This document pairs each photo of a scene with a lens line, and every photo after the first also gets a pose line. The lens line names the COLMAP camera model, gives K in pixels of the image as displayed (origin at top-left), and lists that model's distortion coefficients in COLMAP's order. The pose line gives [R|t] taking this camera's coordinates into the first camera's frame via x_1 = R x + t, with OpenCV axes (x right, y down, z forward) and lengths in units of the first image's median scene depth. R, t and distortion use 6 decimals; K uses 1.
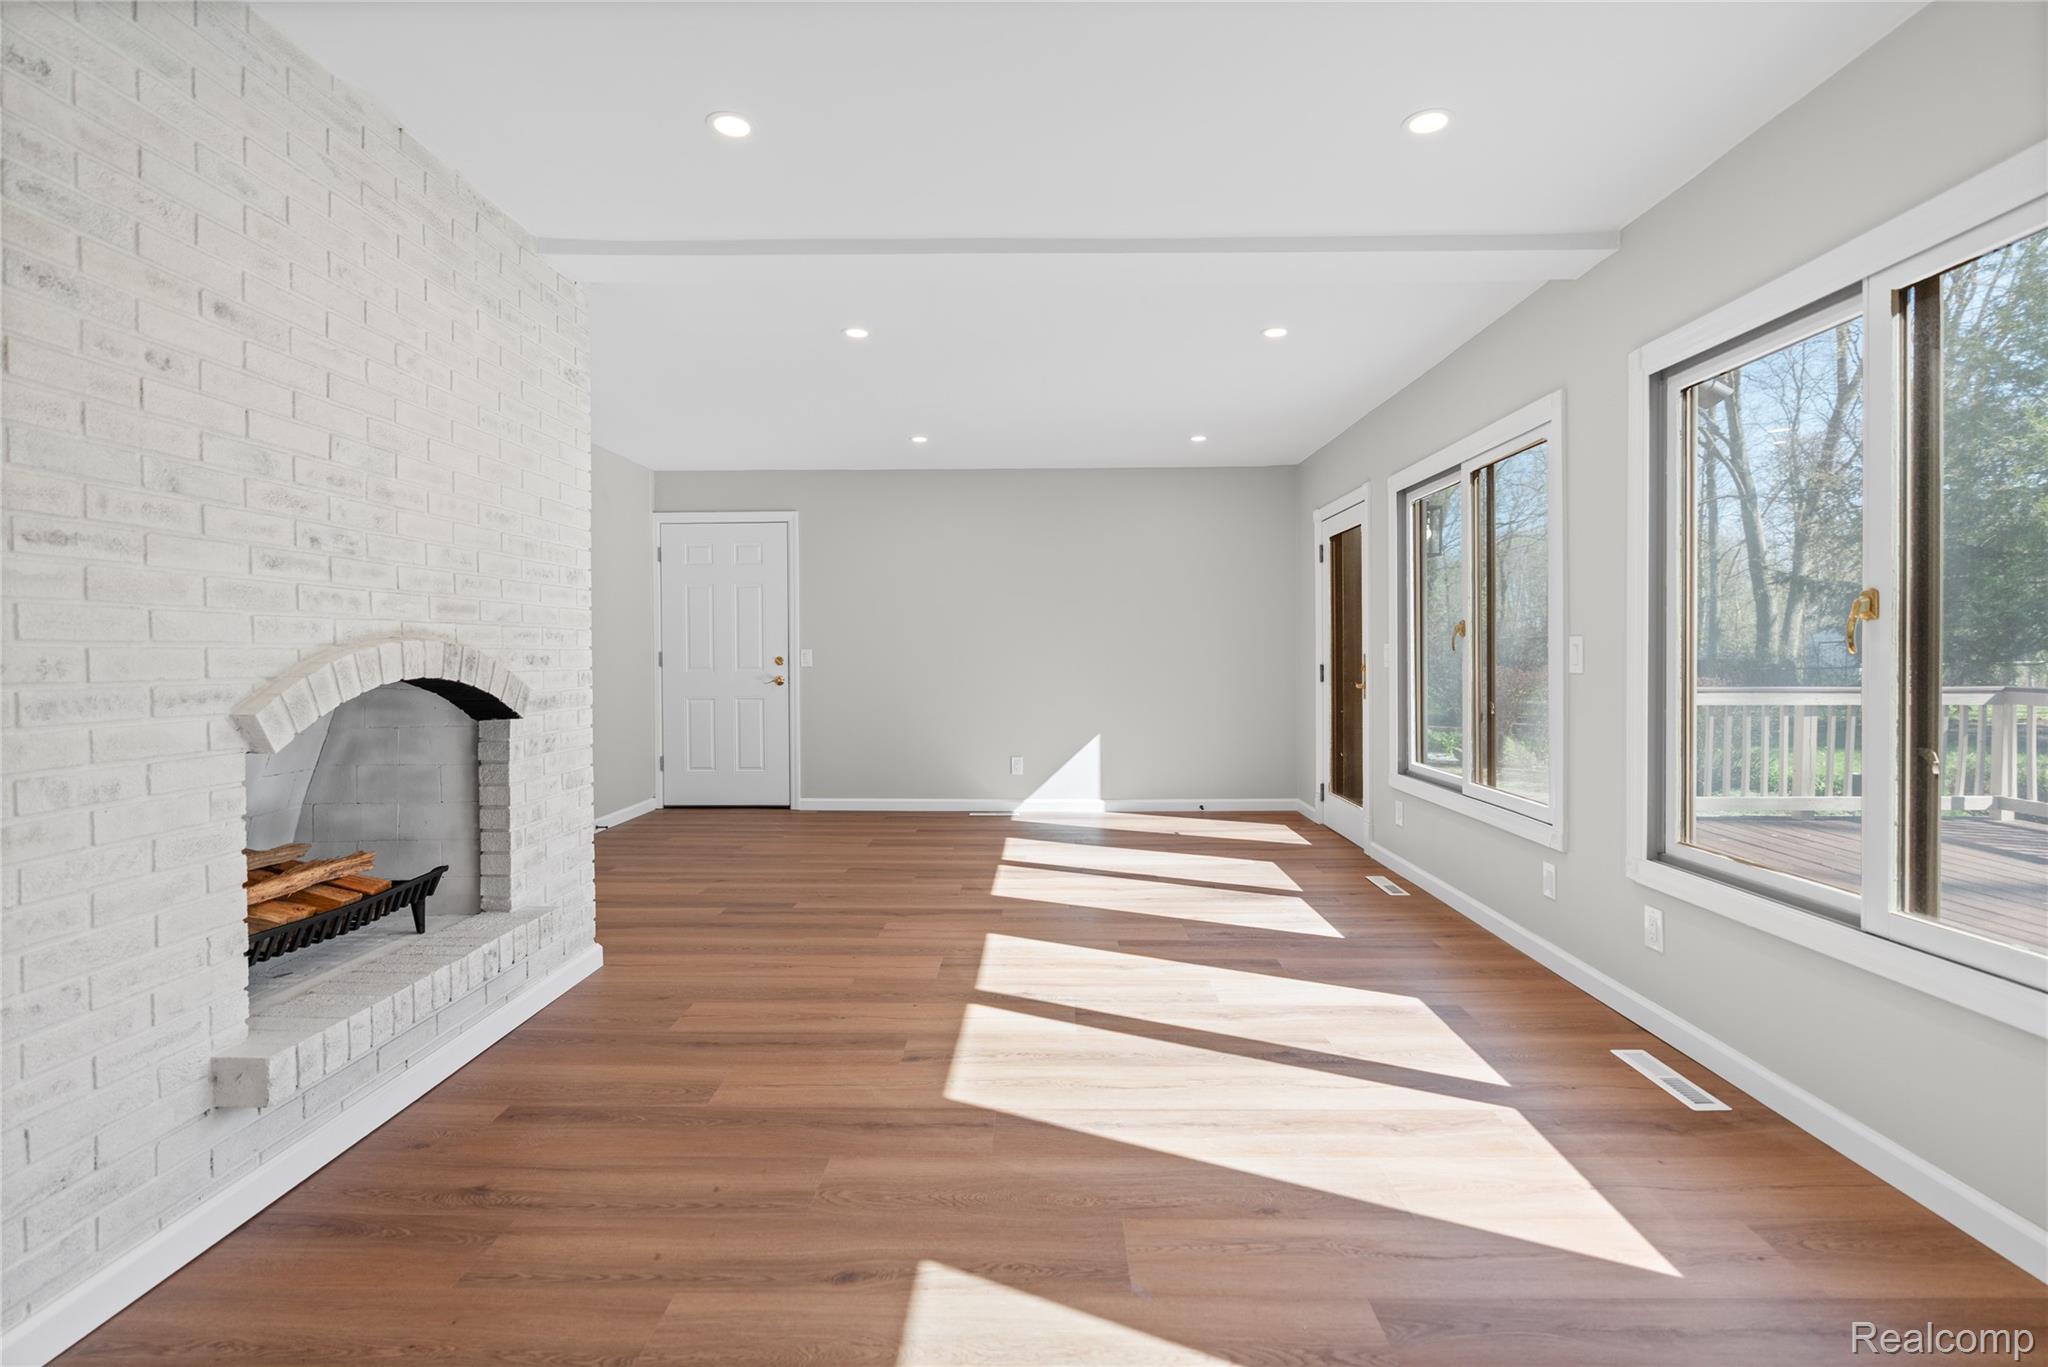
lens RADIAL K [[930.2, 0, 1029.0], [0, 930.2, 668.3], [0, 0, 1]] dist [-0.012483, 0.001159]
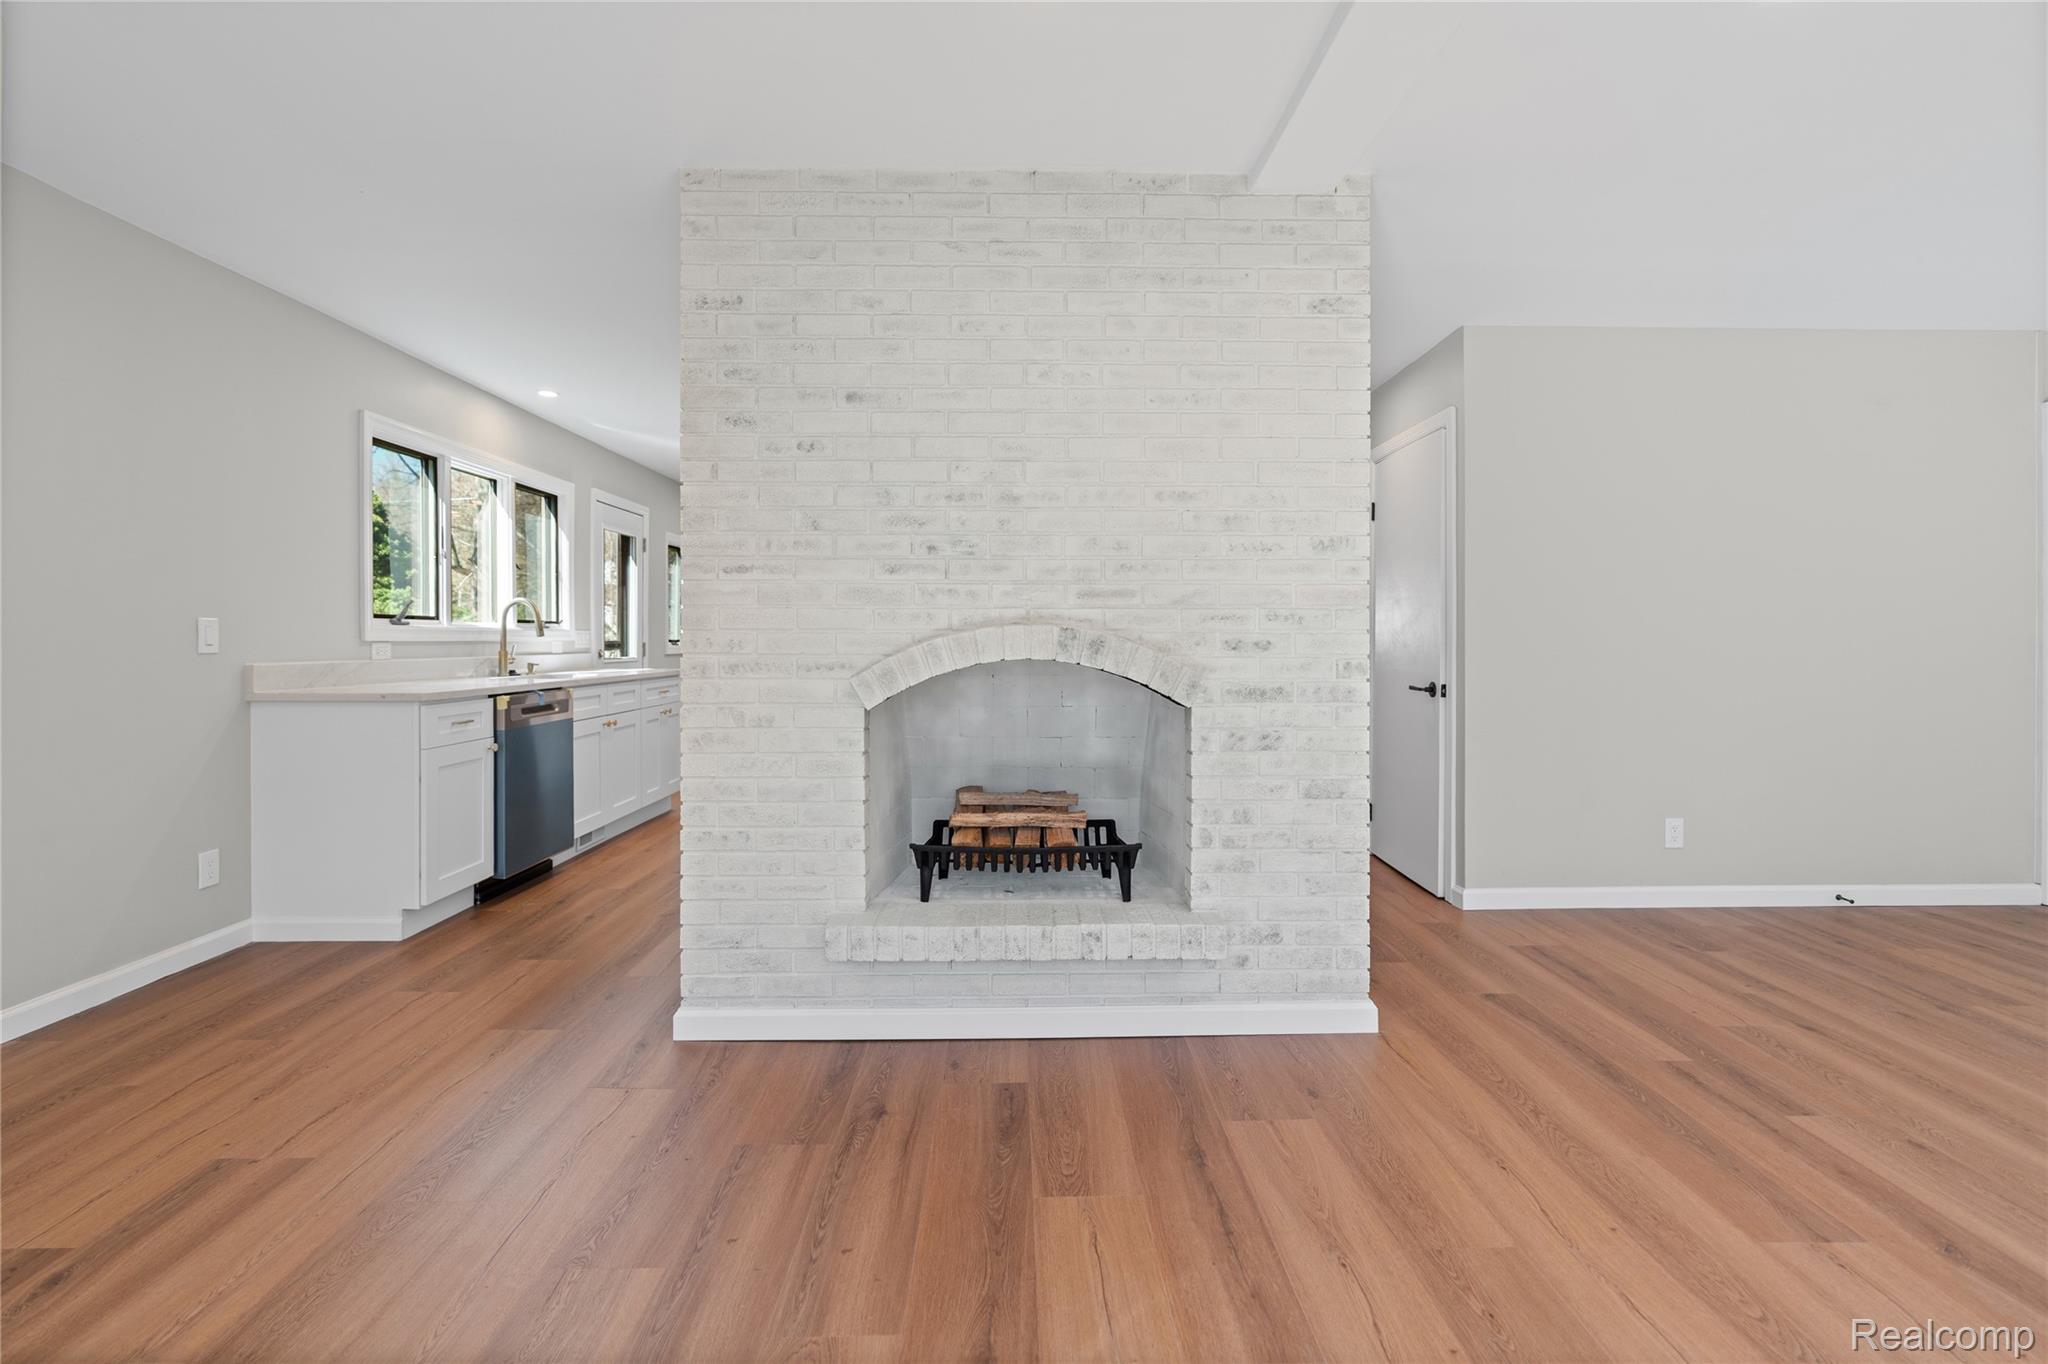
lens RADIAL K [[930.2, 0, 1032.5], [0, 930.2, 646.9], [0, 0, 1]] dist [-0.012483, 0.001159]
pose [[0.033528, 0.007955, -0.999406, 0.489505], [-0.018446, 0.999803, 0.007339, -0.013433], [0.999268, 0.018189, 0.033668, 1.040628]]
